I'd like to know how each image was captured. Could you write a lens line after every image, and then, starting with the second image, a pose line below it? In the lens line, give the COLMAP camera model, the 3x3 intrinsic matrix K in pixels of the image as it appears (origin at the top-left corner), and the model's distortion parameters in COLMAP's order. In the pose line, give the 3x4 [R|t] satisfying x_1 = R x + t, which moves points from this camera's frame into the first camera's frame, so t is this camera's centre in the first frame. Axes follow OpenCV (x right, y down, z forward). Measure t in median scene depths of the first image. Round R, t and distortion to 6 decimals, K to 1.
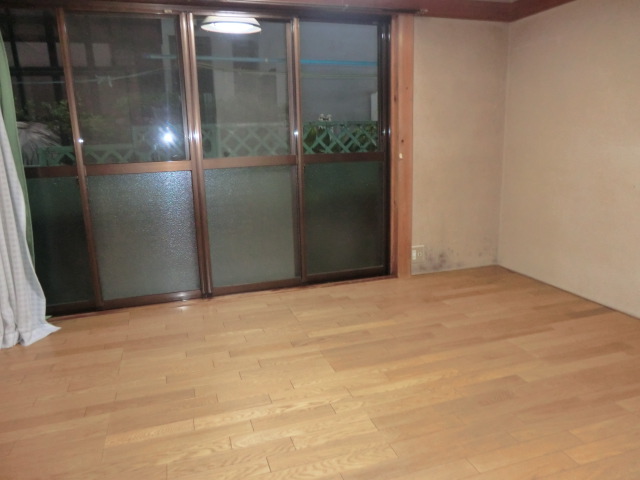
lens RADIAL K [[471.9, 0, 322.1], [0, 471.9, 240.9], [0, 0, 1]] dist [-0.113751, 0.138749]
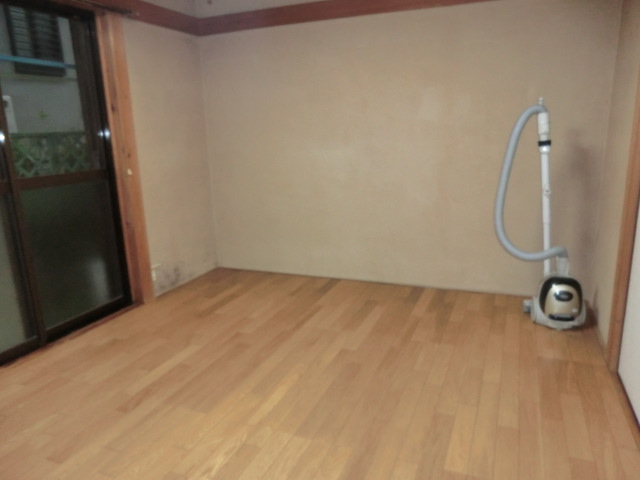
lens RADIAL K [[471.9, 0, 322.1], [0, 471.9, 240.9], [0, 0, 1]] dist [-0.113751, 0.138749]
pose [[0.649601, -0.174928, 0.739877, -0.299698], [0.183500, 0.980474, 0.070702, -0.048084], [-0.737798, 0.089839, 0.669016, 0.147169]]
